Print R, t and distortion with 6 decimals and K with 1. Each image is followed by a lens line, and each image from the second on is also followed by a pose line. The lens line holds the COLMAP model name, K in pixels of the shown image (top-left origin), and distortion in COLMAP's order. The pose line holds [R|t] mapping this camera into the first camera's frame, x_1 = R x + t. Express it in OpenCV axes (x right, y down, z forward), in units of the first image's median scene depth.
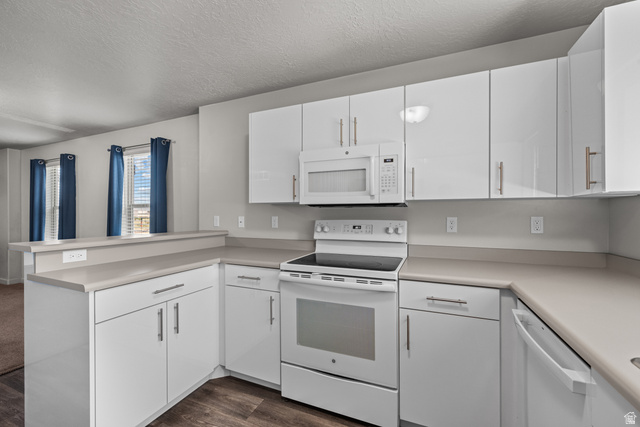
lens RADIAL K [[265.6, 0, 321.3], [0, 265.6, 215.2], [0, 0, 1]] dist [0.001244, -0.000024]
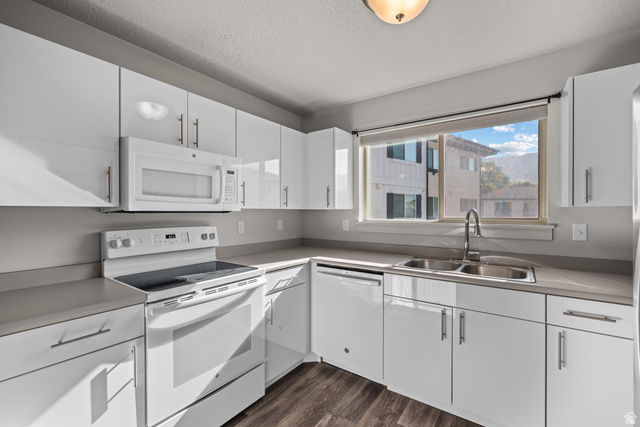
lens RADIAL K [[303.0, 0, 317.1], [0, 303.0, 209.3], [0, 0, 1]] dist [0.003358, -0.000372]
pose [[0.203325, 0.001882, 0.979109, -0.820328], [-0.000142, 0.999998, -0.001892, -0.046126], [-0.979111, 0.000246, 0.203325, 0.357578]]
